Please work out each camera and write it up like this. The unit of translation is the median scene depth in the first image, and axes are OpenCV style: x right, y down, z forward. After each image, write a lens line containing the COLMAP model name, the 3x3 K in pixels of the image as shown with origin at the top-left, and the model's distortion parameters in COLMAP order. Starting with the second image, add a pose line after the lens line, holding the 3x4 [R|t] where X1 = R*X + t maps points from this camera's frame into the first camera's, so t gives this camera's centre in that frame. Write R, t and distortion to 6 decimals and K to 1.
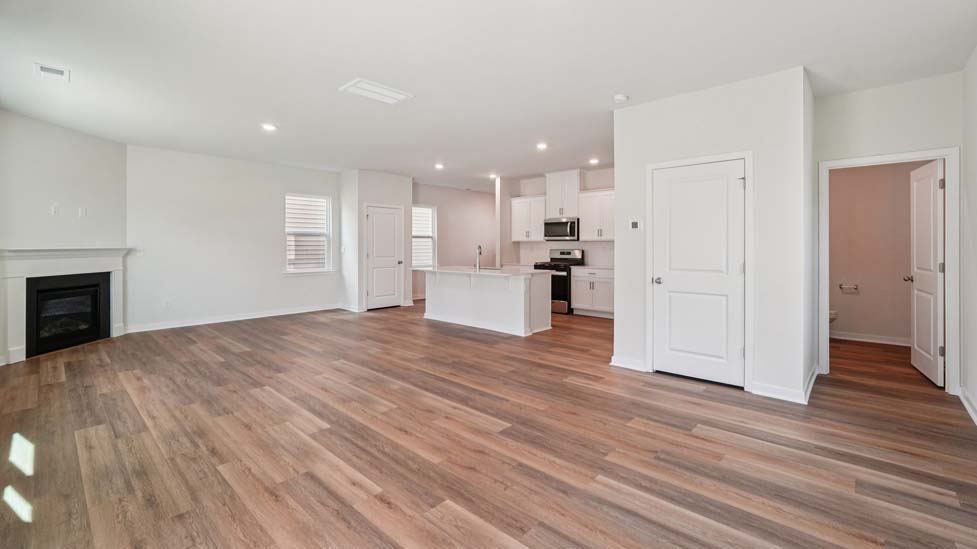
lens RADIAL K [[414.0, 0, 492.6], [0, 414.0, 243.3], [0, 0, 1]] dist [-0.004006, -0.000041]
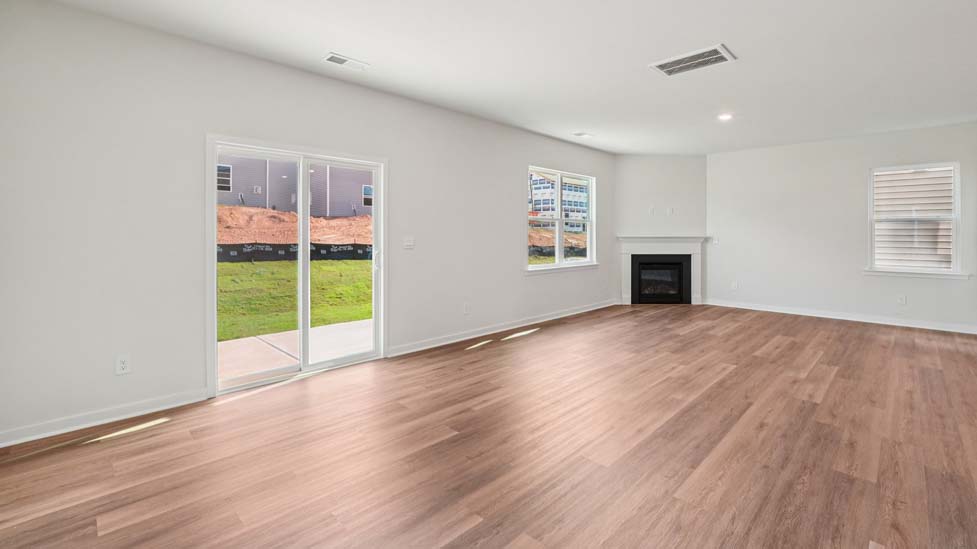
lens RADIAL K [[414.0, 0, 492.6], [0, 414.0, 243.3], [0, 0, 1]] dist [-0.004006, -0.000041]
pose [[-0.034007, 0.023575, -0.999143, 0.440600], [-0.000042, 0.999722, 0.023590, 0.002297], [0.999422, 0.000845, -0.033997, 0.439643]]
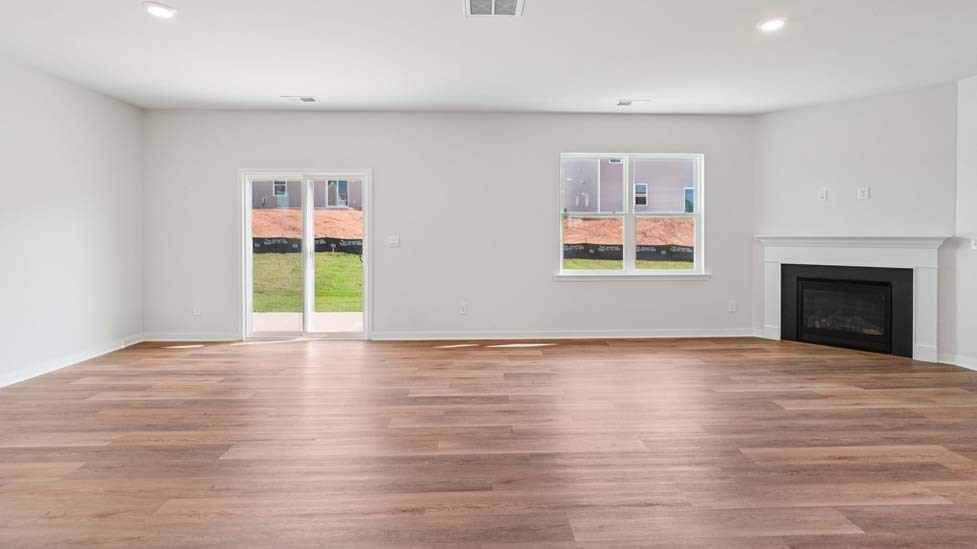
lens RADIAL K [[416.6, 0, 490.0], [0, 416.6, 249.4], [0, 0, 1]] dist [-0.002747, -0.000001]
pose [[-0.698978, 0.028218, -0.714586, 0.130765], [0.002559, 0.999314, 0.036958, 0.005737], [0.715138, 0.024004, -0.698571, 1.043404]]
